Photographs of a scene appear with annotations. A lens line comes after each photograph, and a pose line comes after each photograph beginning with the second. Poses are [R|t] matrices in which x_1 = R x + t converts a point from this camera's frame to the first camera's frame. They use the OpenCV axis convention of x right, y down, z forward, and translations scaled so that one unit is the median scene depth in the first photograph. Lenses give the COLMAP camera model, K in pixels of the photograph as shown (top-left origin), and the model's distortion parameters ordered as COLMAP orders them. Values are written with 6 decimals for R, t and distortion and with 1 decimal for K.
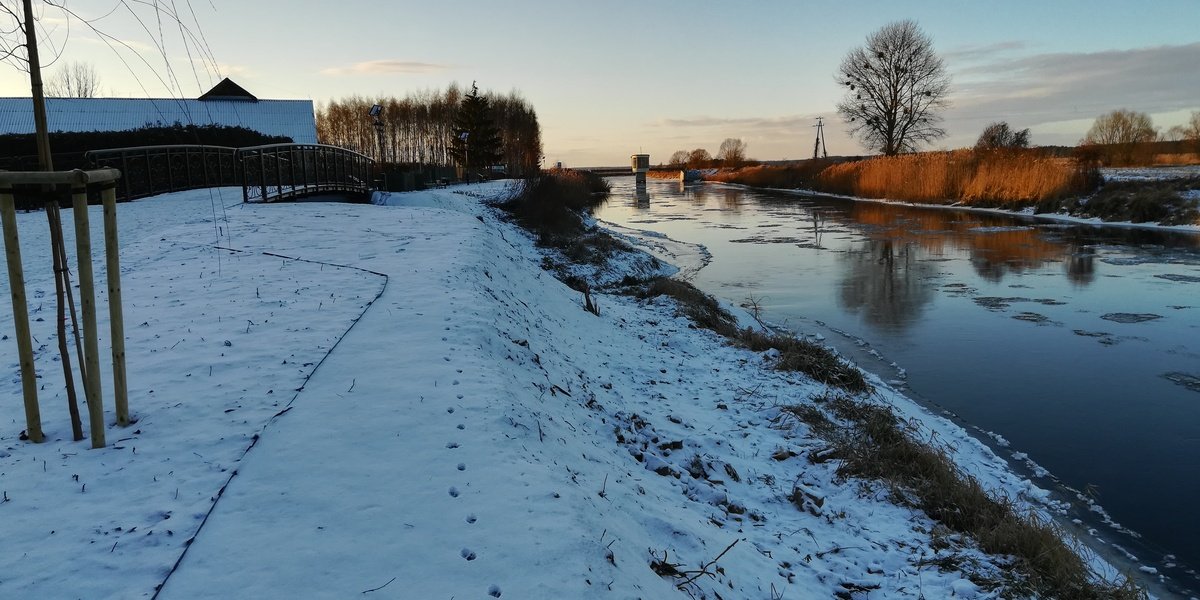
lens RADIAL K [[893.9, 0, 601.6], [0, 893.9, 292.4], [0, 0, 1]] dist [0.051403, -0.096625]
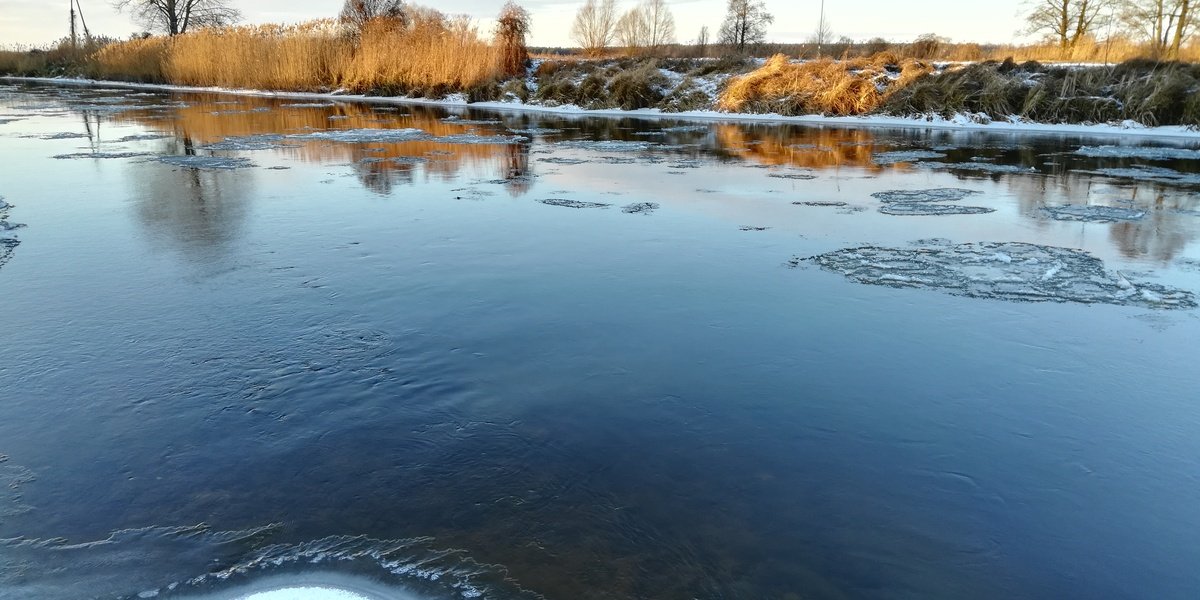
lens RADIAL K [[857.8, 0, 603.0], [0, 857.8, 307.9], [0, 0, 1]] dist [0.073373, -0.073402]
pose [[0.710442, -0.170971, 0.682673, 0.030524], [0.079685, 0.983346, 0.163345, -0.022131], [-0.699230, -0.061648, 0.712233, 0.323532]]
